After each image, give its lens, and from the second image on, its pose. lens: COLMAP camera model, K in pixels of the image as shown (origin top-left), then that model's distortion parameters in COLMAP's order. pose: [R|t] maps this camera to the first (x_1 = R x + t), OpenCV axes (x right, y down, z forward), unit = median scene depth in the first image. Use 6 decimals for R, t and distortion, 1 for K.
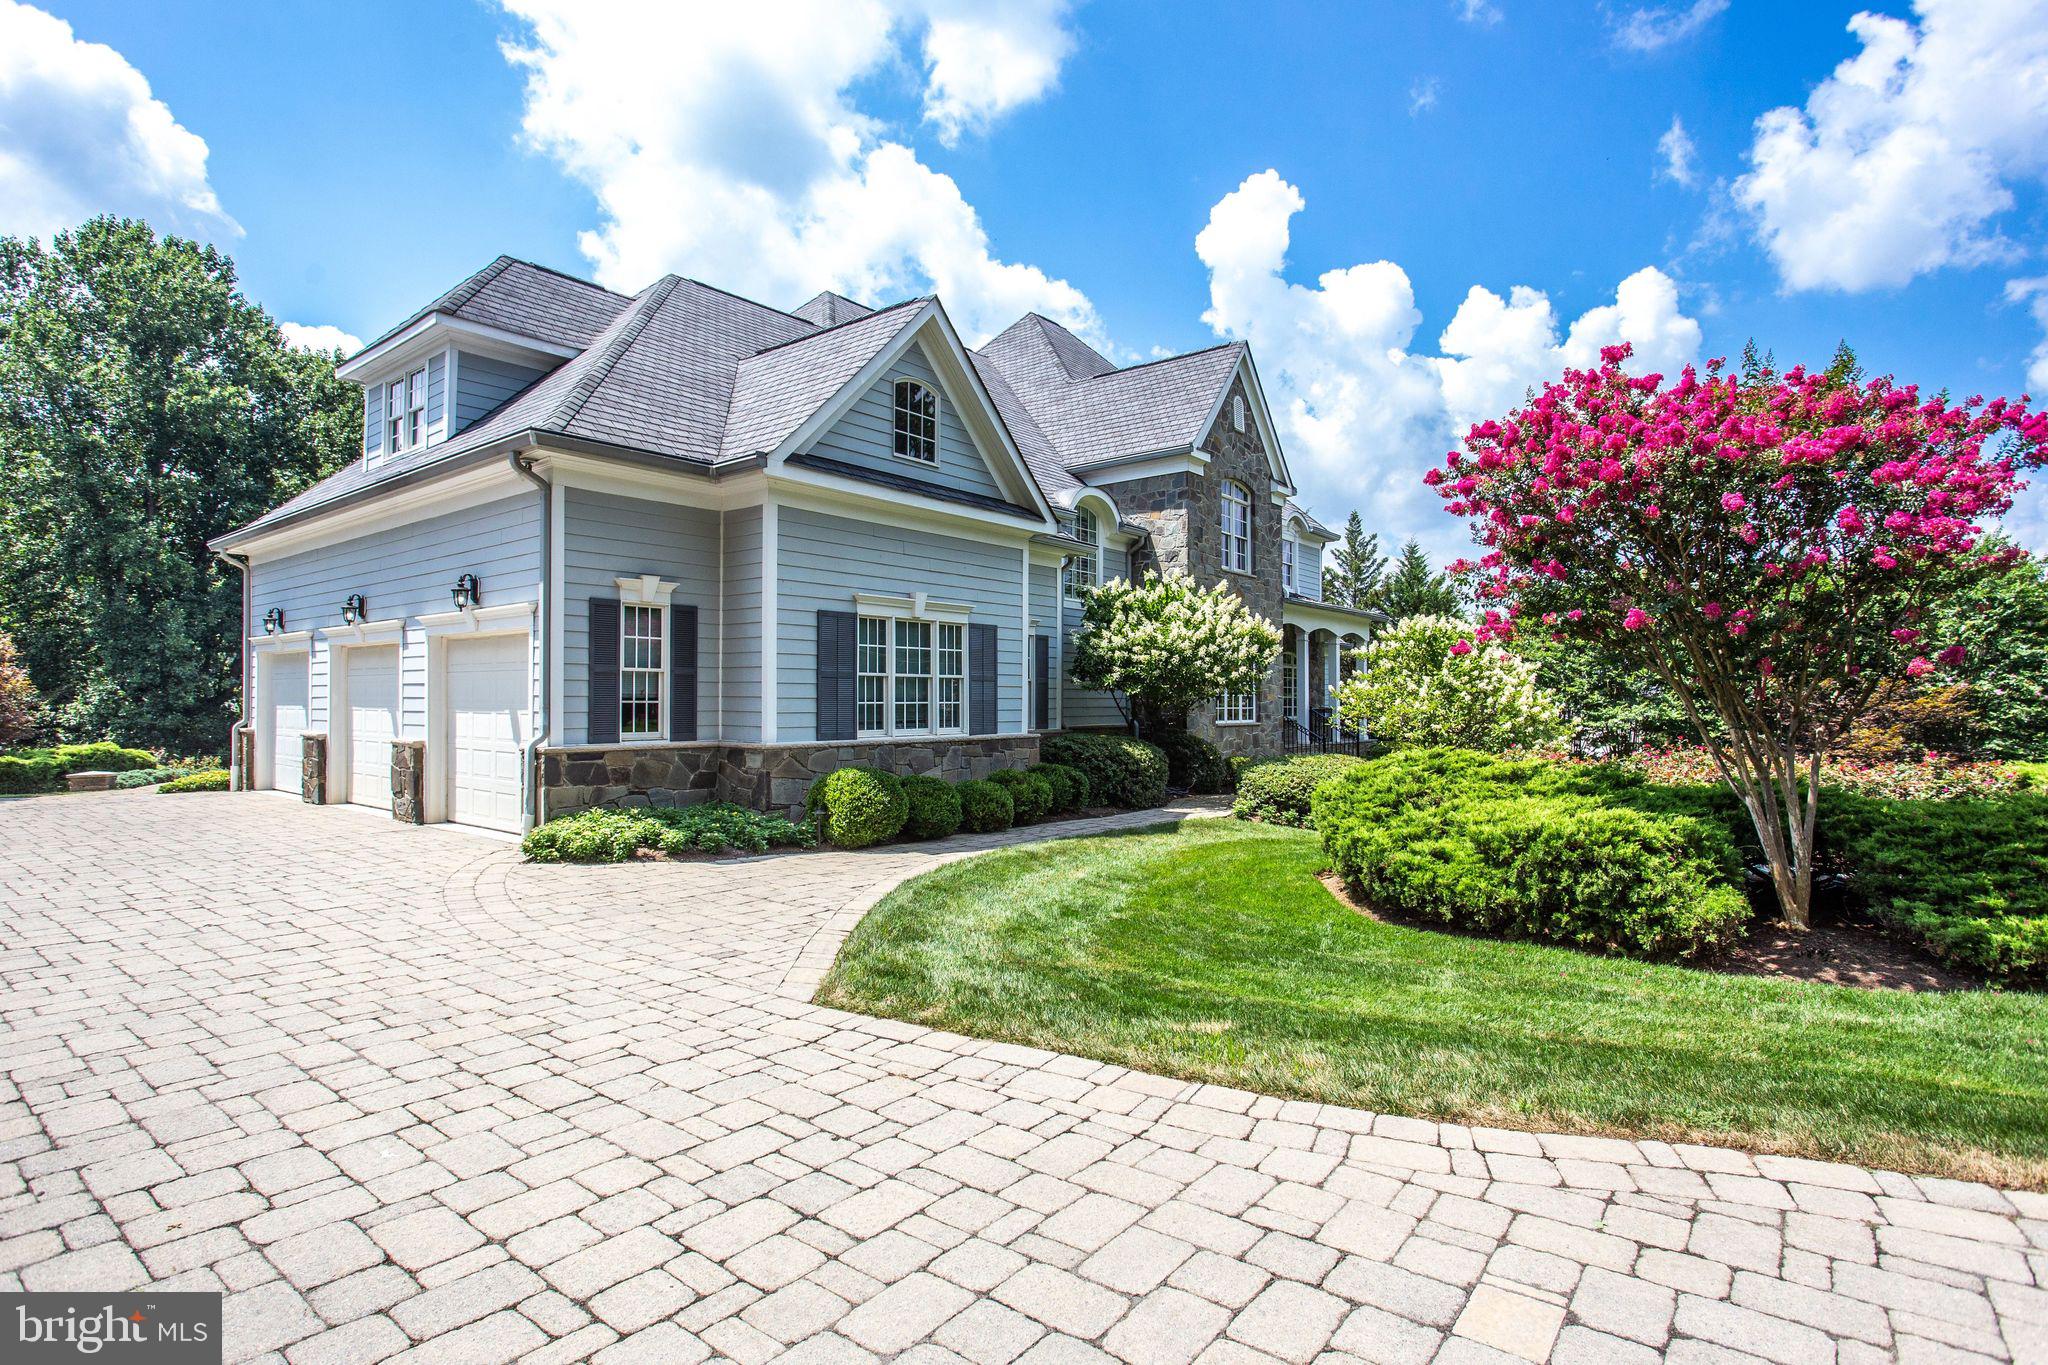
lens RADIAL K [[998.9, 0, 975.2], [0, 998.9, 677.4], [0, 0, 1]] dist [-0.085193, 0.031020]
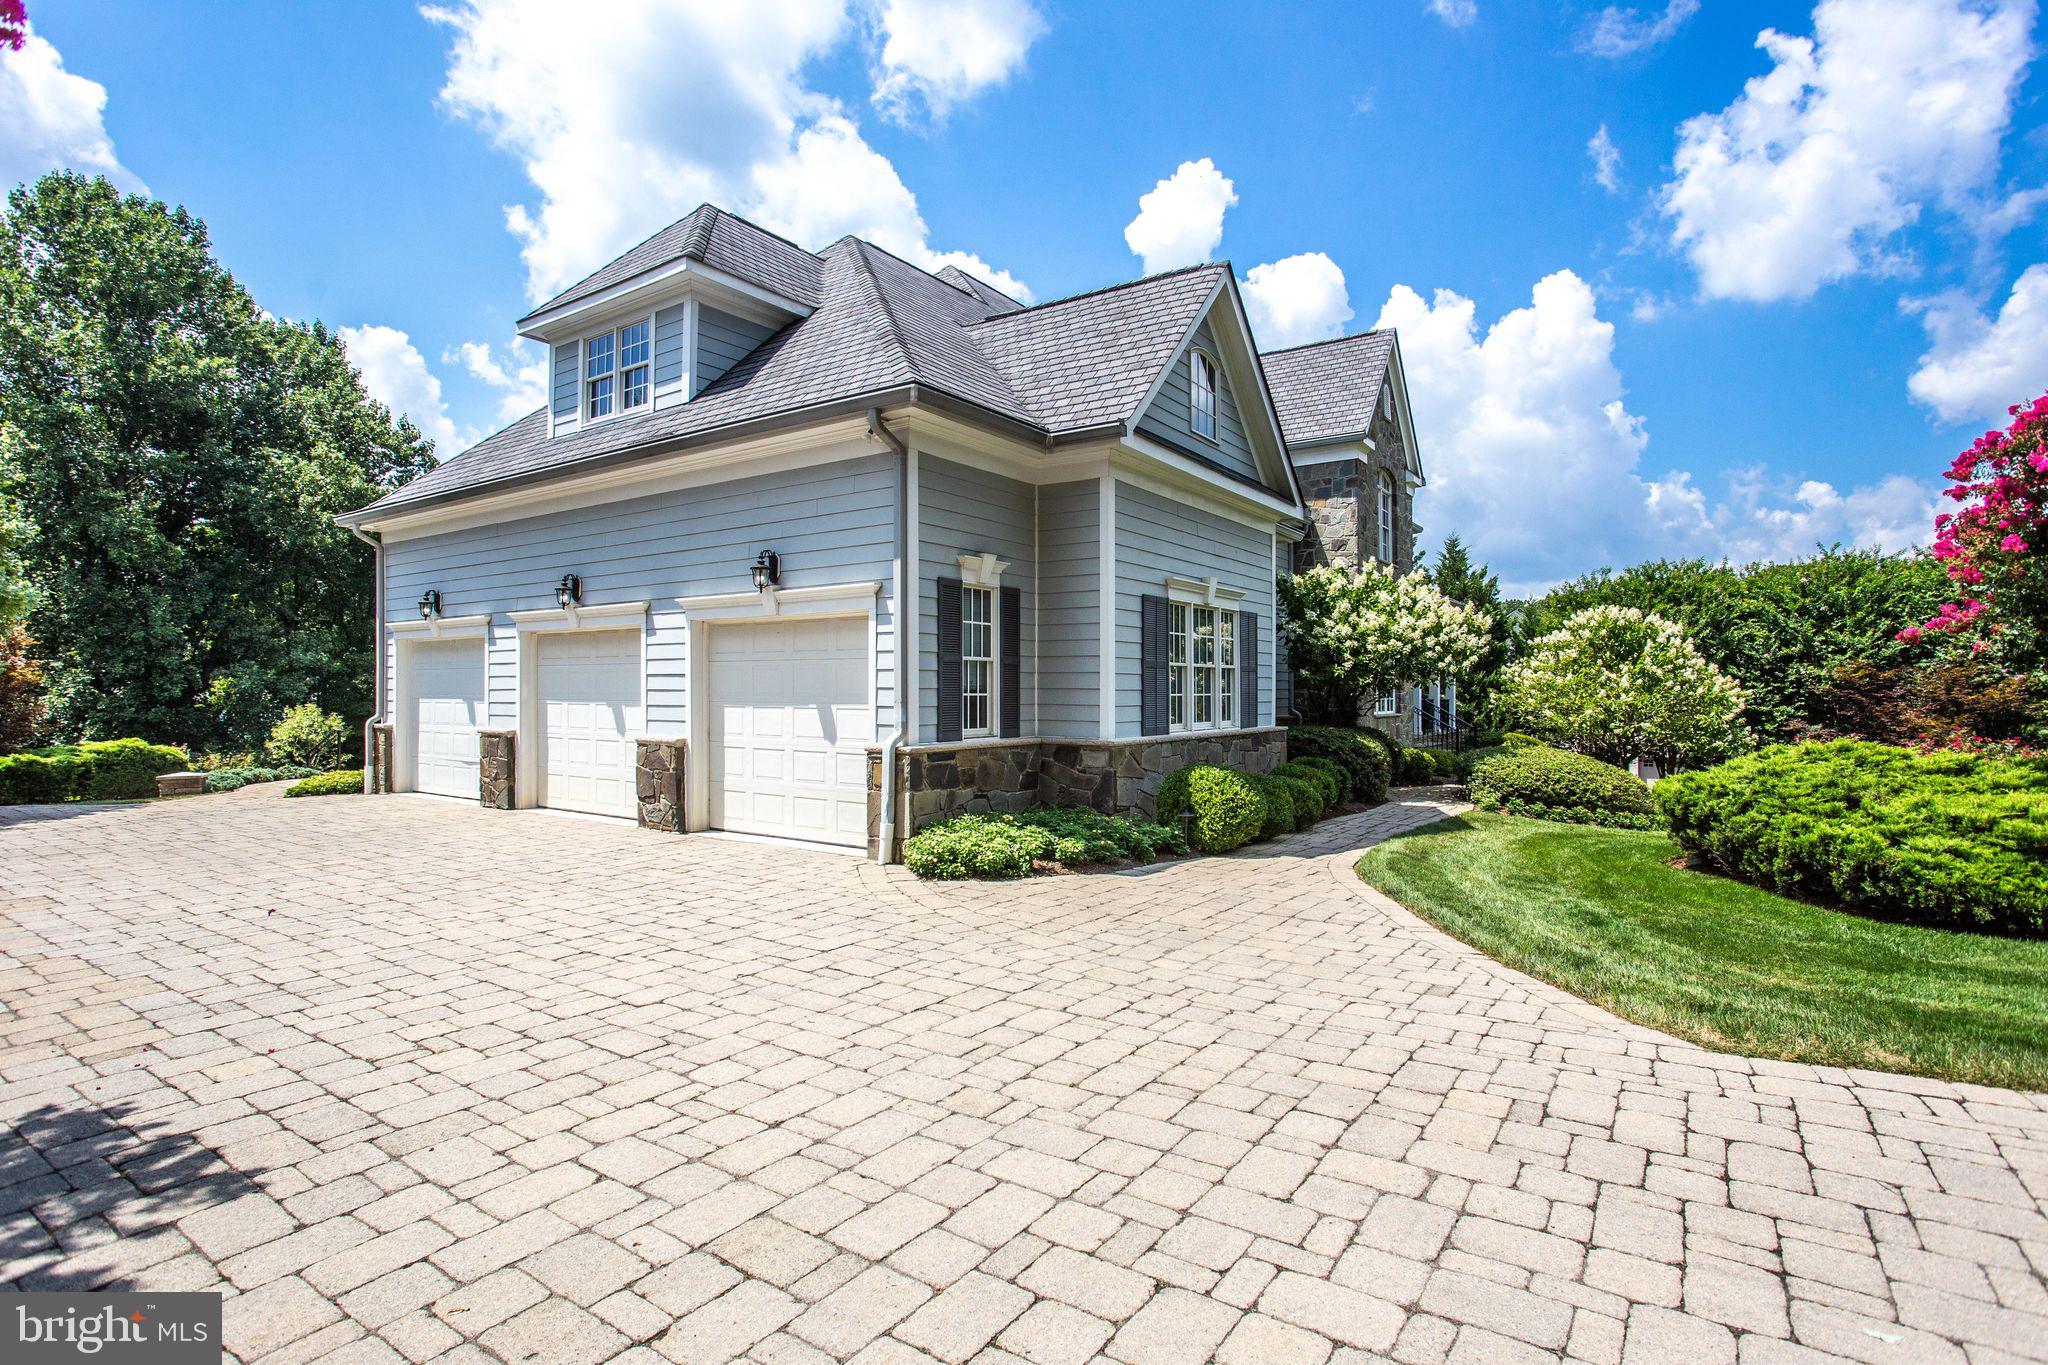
lens RADIAL K [[998.9, 0, 975.2], [0, 998.9, 677.4], [0, 0, 1]] dist [-0.085193, 0.031020]
pose [[0.998352, 0.000093, 0.057390, -0.317121], [-0.000636, 0.999955, 0.009454, 0.000396], [-0.057387, -0.009475, 0.998307, 0.075847]]
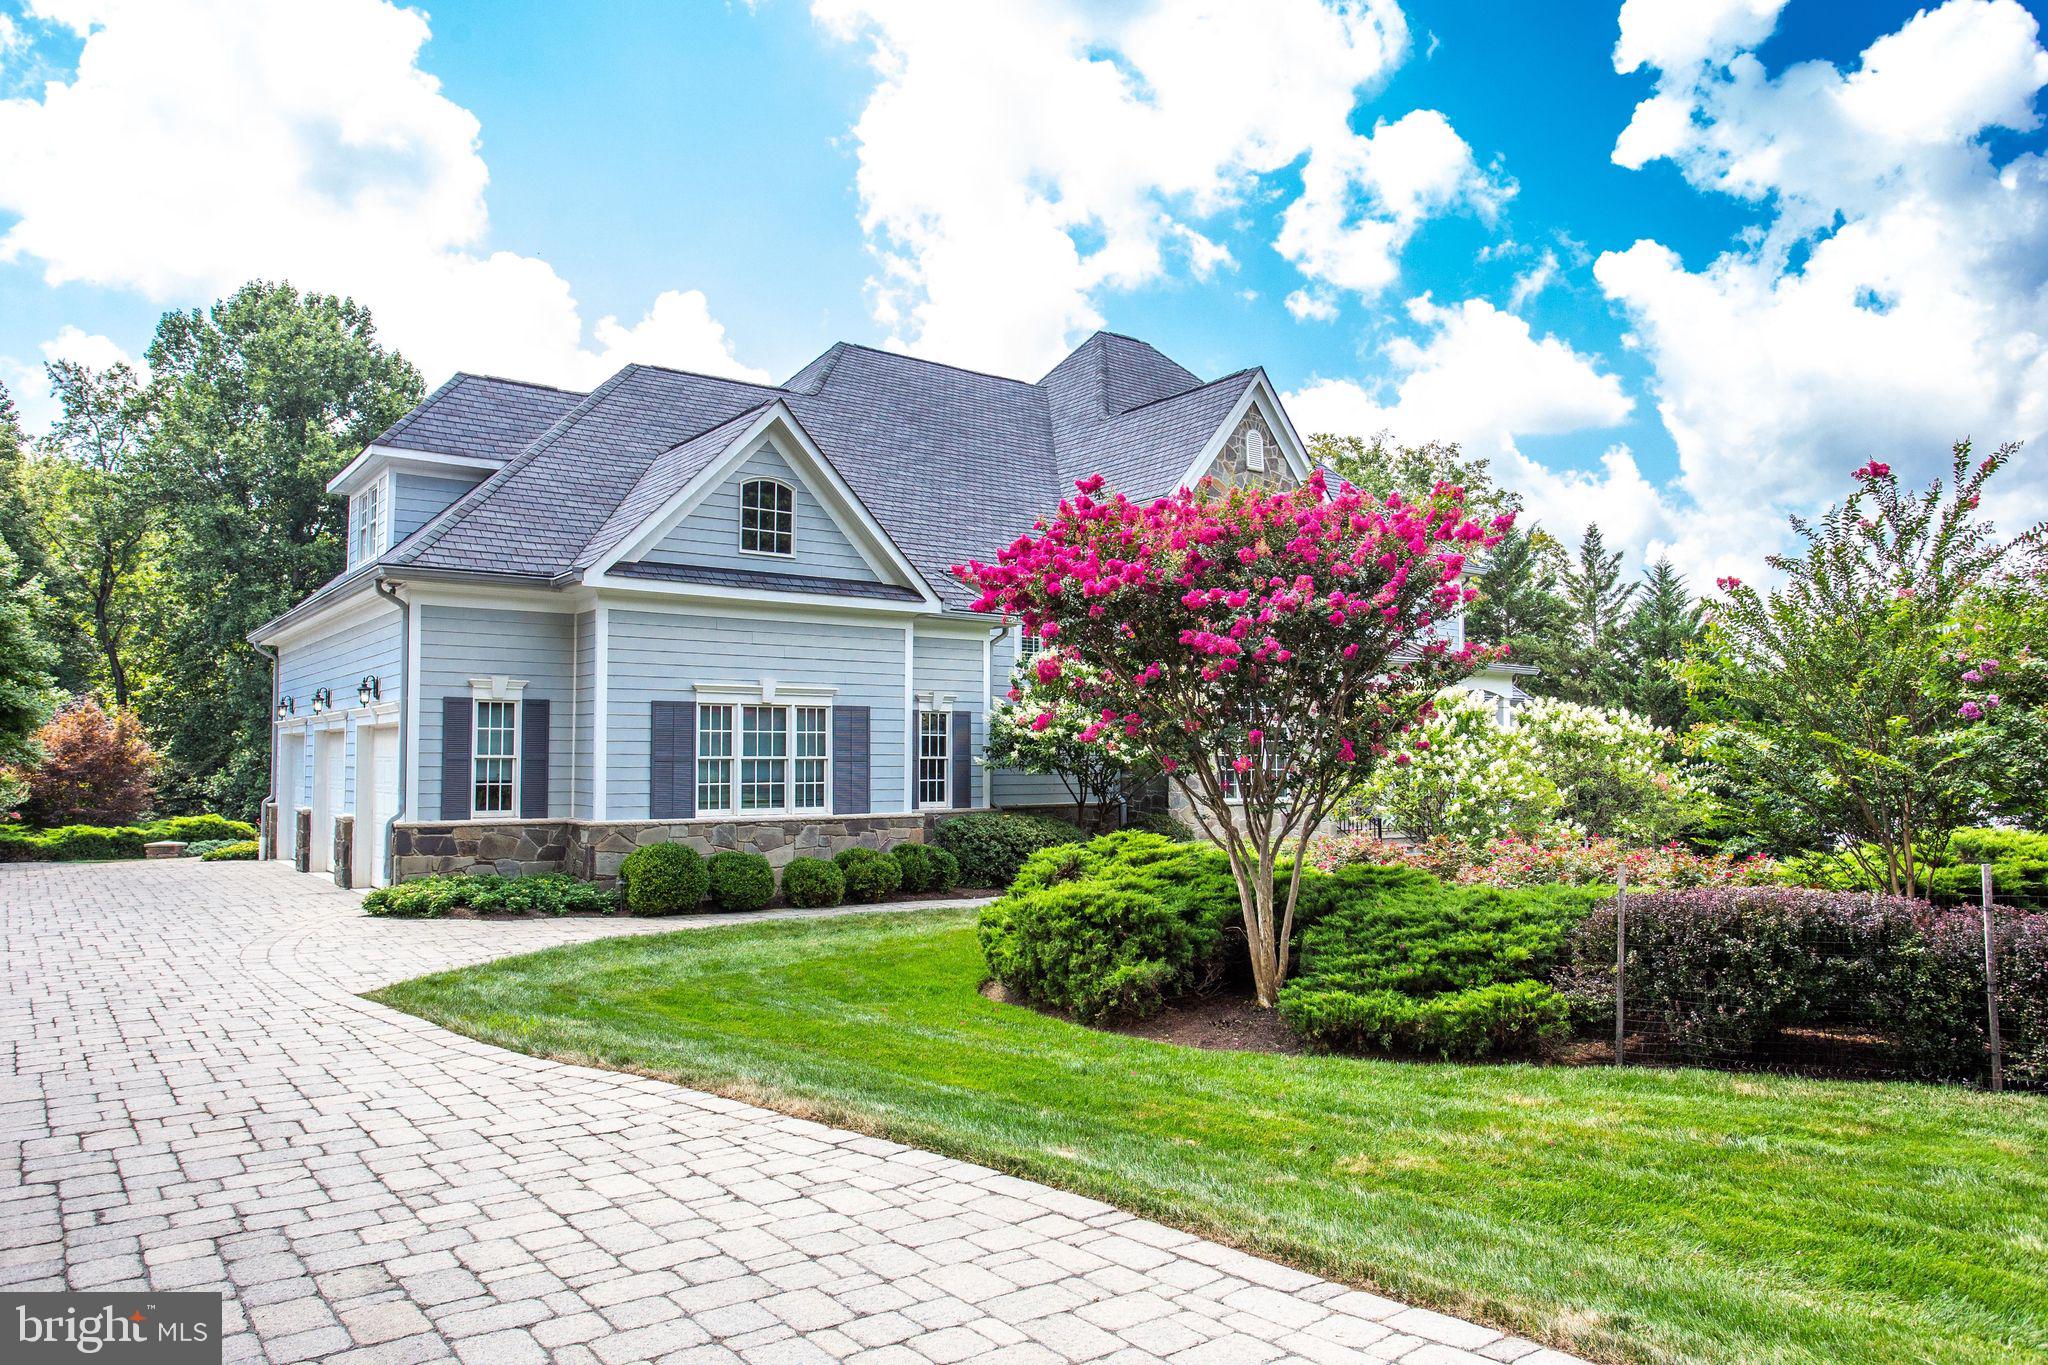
lens RADIAL K [[1271.8, 0, 946.6], [0, 1271.8, 687.1], [0, 0, 1]] dist [-0.028807, -0.000005]
pose [[0.963426, -0.018709, -0.267319, 0.466276], [0.008646, 0.999211, -0.038771, -0.021785], [0.267833, 0.035042, 0.962828, -0.237715]]
